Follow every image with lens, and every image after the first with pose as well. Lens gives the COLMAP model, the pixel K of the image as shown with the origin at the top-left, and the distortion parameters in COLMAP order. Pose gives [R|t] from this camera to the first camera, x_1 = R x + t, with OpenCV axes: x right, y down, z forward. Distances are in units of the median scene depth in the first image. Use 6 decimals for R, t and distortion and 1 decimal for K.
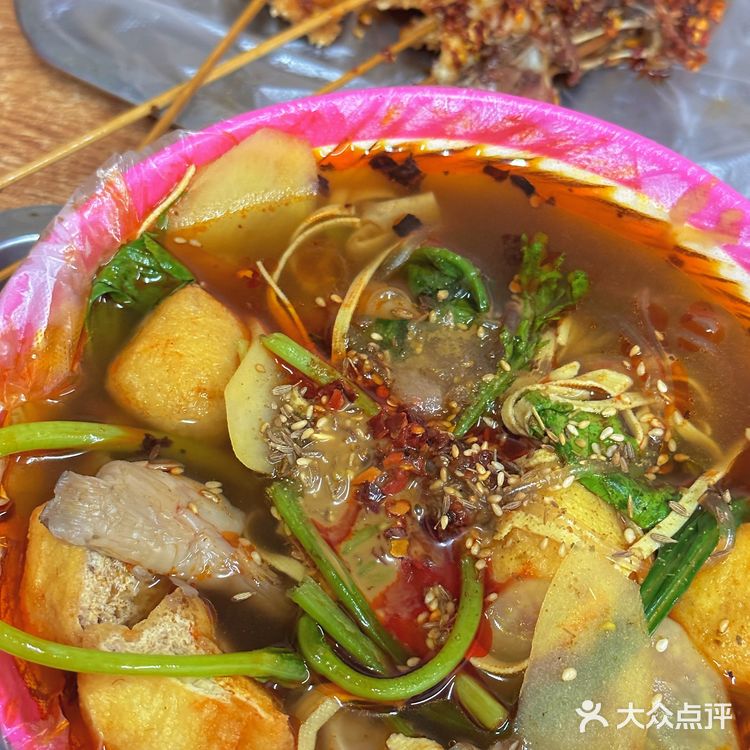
lens RADIAL K [[1412.6, 0, 375.0], [0, 1412.6, 375.0], [0, 0, 1]] dist [0.139391, -0.084725]
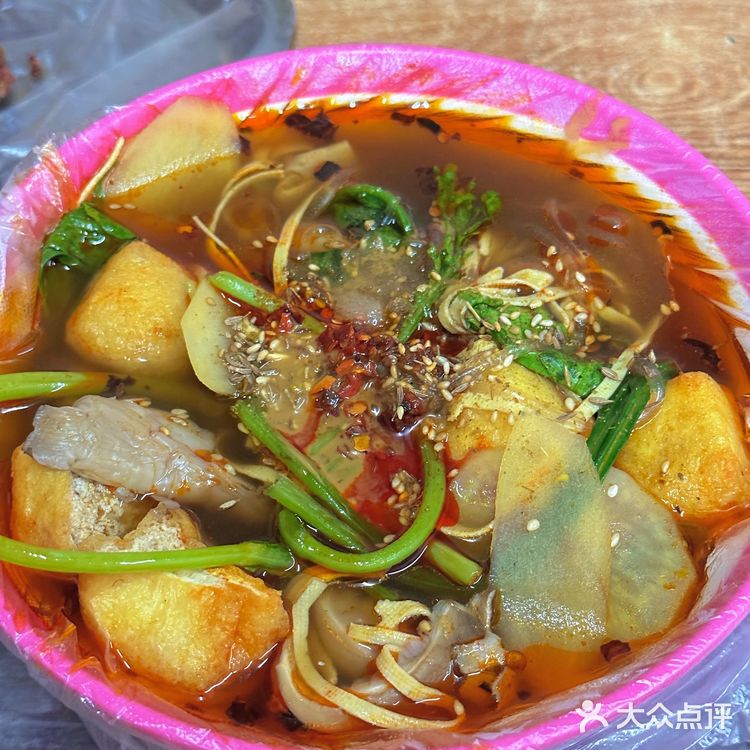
lens RADIAL K [[1412.6, 0, 375.0], [0, 1412.6, 375.0], [0, 0, 1]] dist [0.139391, -0.084725]
pose [[0.989885, -0.124901, 0.067284, -0.034769], [0.129661, 0.988959, -0.071751, 0.134257], [-0.057580, 0.079749, 0.995151, -0.064213]]
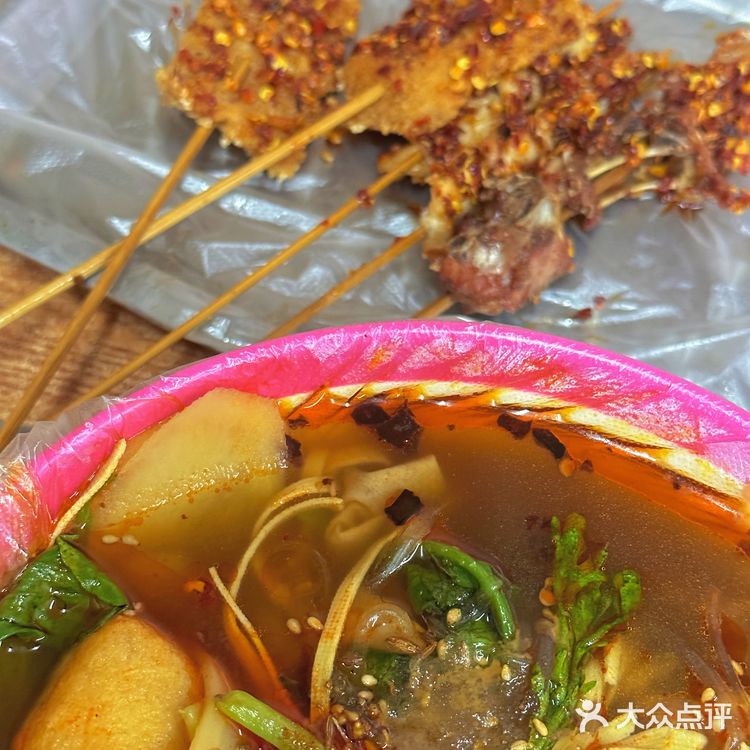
lens RADIAL K [[1412.6, 0, 375.0], [0, 1412.6, 375.0], [0, 0, 1]] dist [0.139391, -0.084725]
pose [[0.999386, -0.017820, 0.030168, -0.015545], [0.015883, 0.997870, 0.063276, -0.234712], [-0.031231, -0.062758, 0.997540, 0.242116]]
